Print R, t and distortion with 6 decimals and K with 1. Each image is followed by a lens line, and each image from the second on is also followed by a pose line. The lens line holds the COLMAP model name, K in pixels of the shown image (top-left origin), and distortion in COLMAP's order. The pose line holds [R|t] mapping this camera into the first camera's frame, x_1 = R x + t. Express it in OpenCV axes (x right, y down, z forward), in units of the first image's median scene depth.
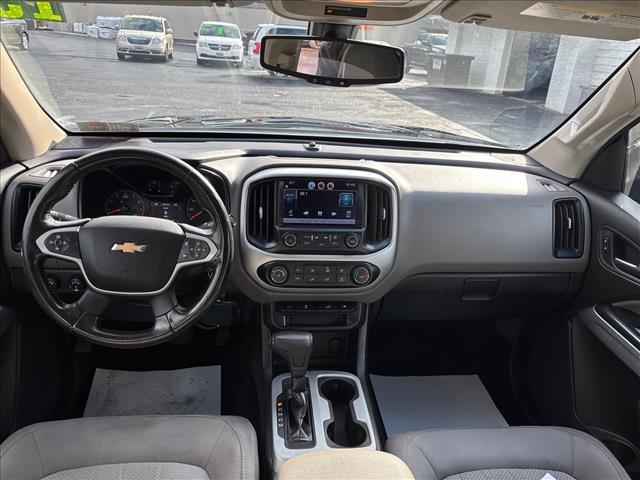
lens RADIAL K [[476.6, 0, 320.0], [0, 476.6, 240.0], [0, 0, 1]] dist [0.036378, 0.000968]
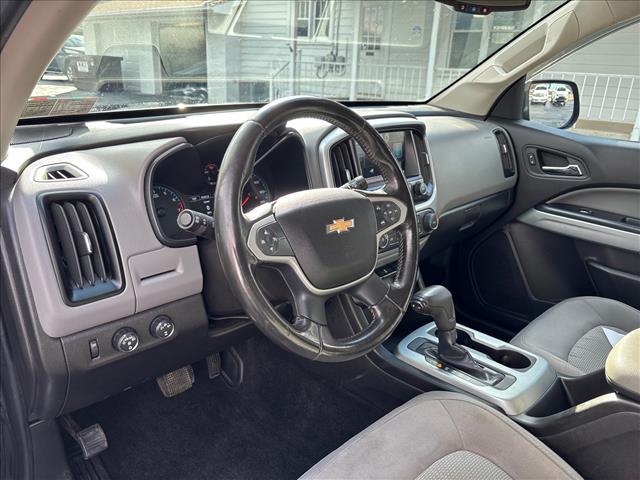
lens RADIAL K [[488.6, 0, 320.0], [0, 488.6, 240.0], [0, 0, 1]] dist [0.009292, 0.002553]
pose [[0.778825, -0.246687, 0.576696, -0.637441], [0.252268, 0.964969, 0.072088, -0.019528], [-0.574276, 0.089338, 0.813772, 0.285165]]
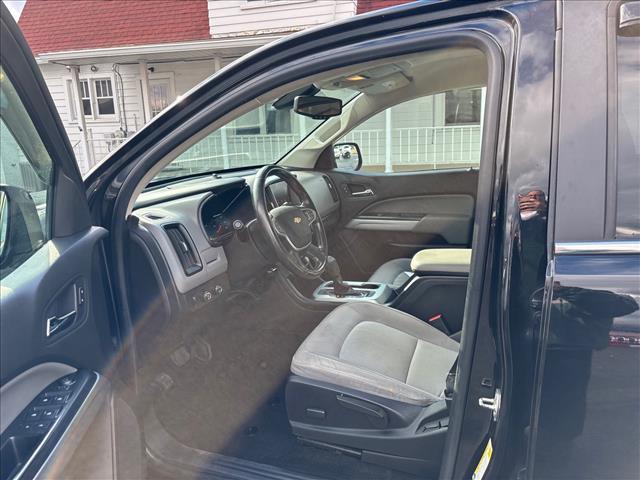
lens RADIAL K [[476.6, 0, 320.0], [0, 476.6, 240.0], [0, 0, 1]] dist [0.036378, 0.000968]
pose [[0.433950, -0.282330, 0.855557, -1.321293], [0.406384, 0.908875, 0.093801, -0.033760], [-0.804077, 0.306980, 0.509141, 0.080853]]
